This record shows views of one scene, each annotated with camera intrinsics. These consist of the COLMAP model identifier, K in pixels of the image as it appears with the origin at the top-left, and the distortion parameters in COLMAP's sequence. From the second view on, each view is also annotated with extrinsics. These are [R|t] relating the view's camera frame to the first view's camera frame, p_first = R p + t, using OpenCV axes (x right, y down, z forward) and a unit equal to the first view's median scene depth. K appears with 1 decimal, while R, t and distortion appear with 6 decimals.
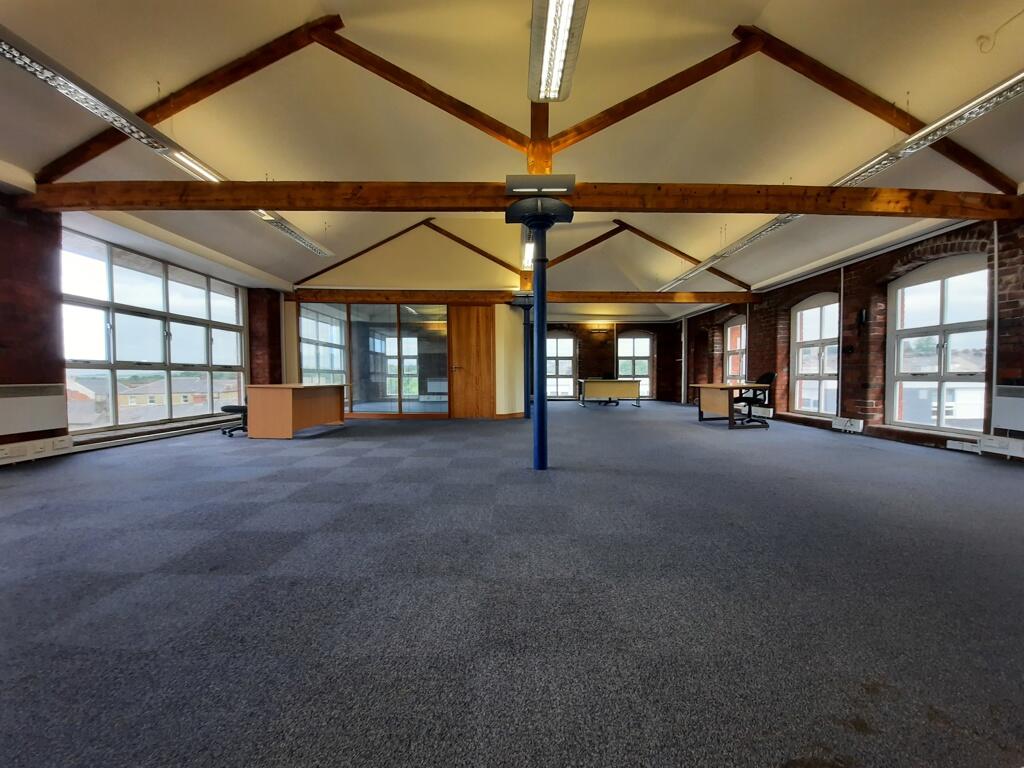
lens RADIAL K [[408.9, 0, 518.2], [0, 408.9, 393.6], [0, 0, 1]] dist [0.001403, -0.008928]
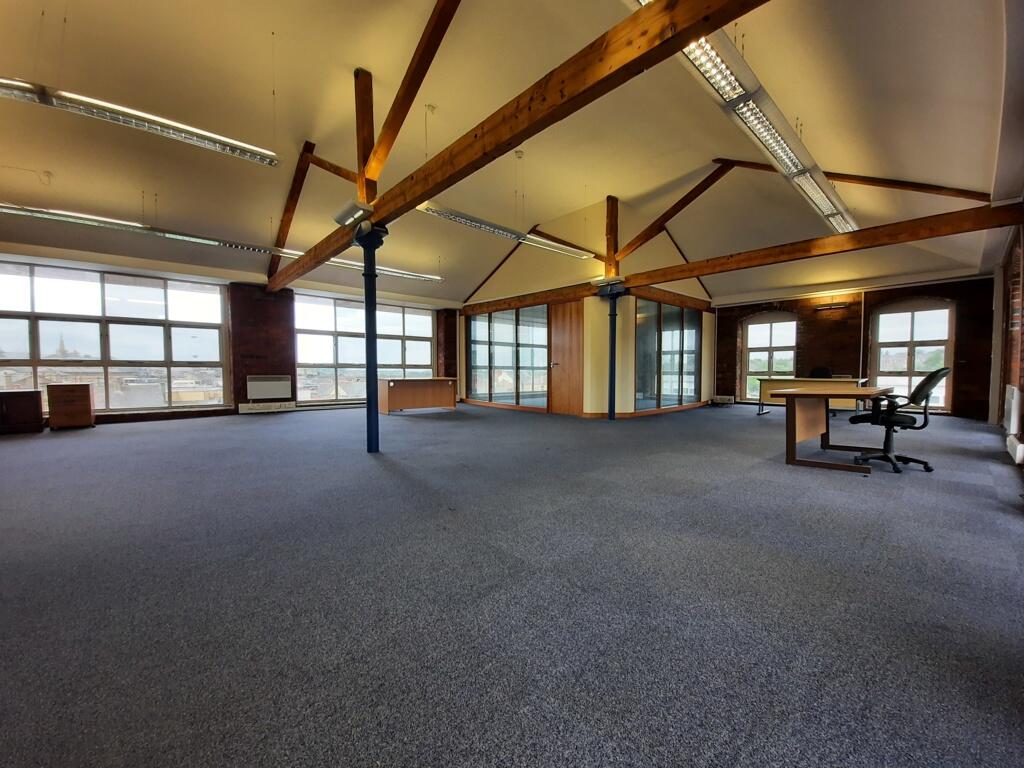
lens RADIAL K [[408.9, 0, 518.2], [0, 408.9, 393.6], [0, 0, 1]] dist [0.001403, -0.008928]
pose [[0.660356, 0.040821, -0.749842, 0.578749], [-0.034596, 0.999115, 0.023924, -0.010691], [0.750155, 0.010143, 0.661184, 0.255179]]
